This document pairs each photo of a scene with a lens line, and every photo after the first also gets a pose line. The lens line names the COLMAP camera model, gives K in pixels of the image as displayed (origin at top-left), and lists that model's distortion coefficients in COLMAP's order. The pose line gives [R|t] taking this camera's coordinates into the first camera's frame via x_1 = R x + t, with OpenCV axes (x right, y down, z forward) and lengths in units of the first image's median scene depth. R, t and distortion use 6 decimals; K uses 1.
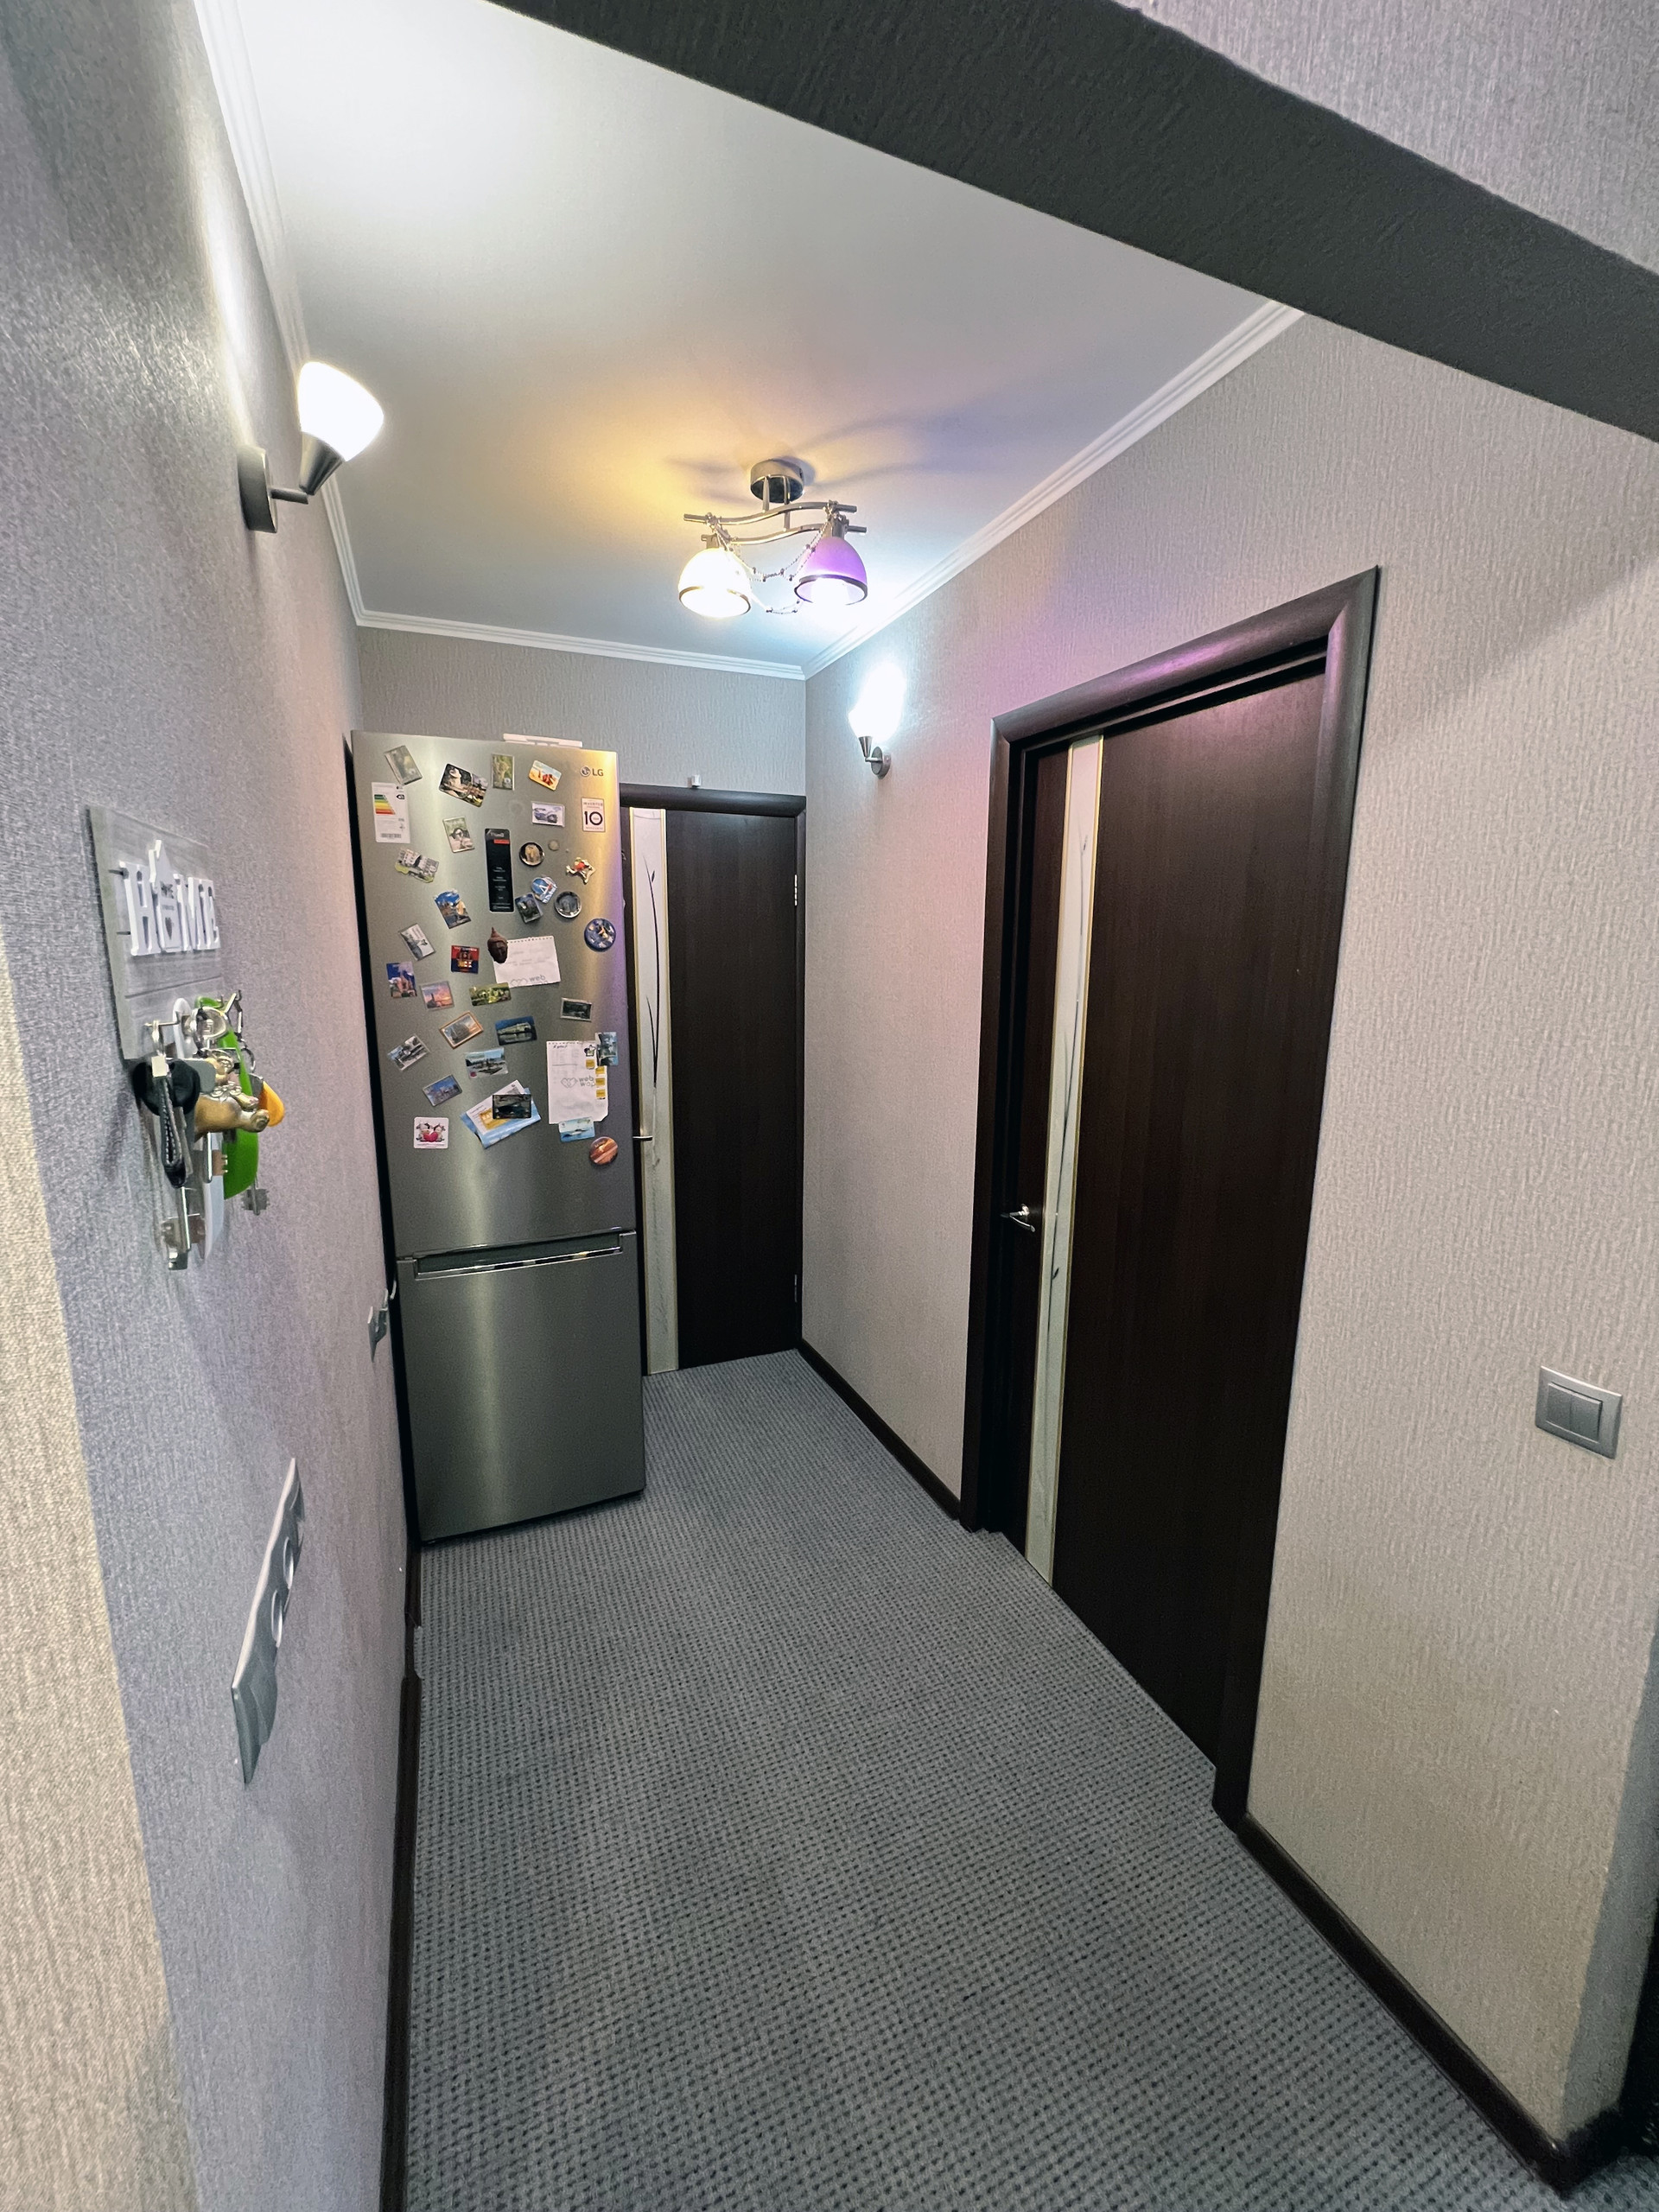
lens RADIAL K [[889.6, 0, 819.3], [0, 889.6, 1103.1], [0, 0, 1]] dist [-0.001734, -0.000110]
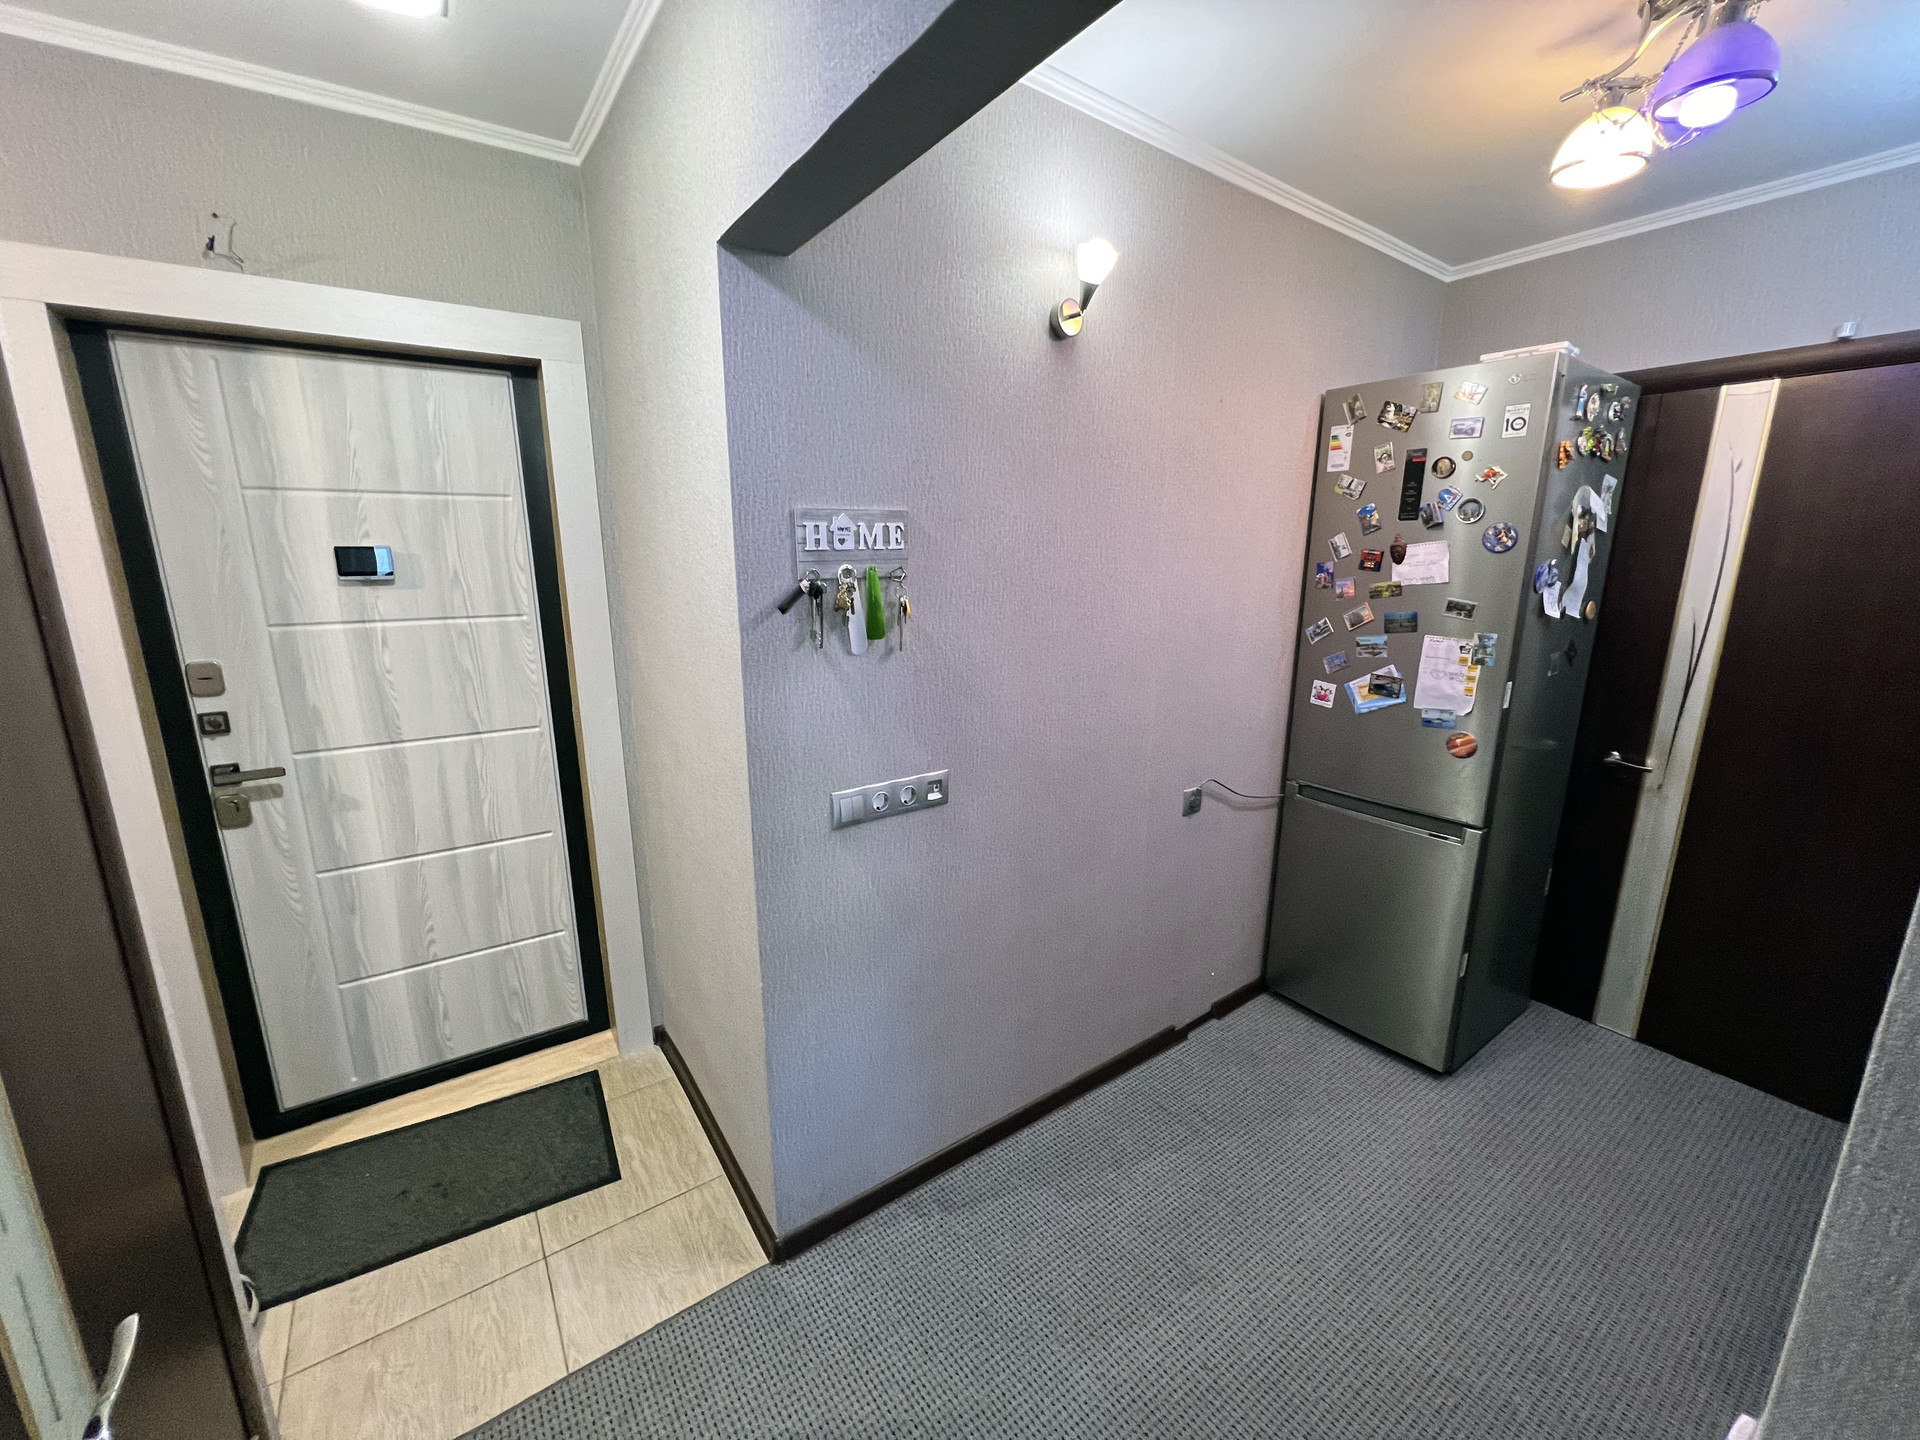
lens RADIAL K [[772.2, 0, 957.6], [0, 772.2, 722.4], [0, 0, 1]] dist [-0.001734, -0.000110]
pose [[0.220036, 0.208280, -0.952997, 0.529600], [-0.170951, 0.970055, 0.172537, -0.029684], [0.960396, 0.124952, 0.249052, 0.204299]]
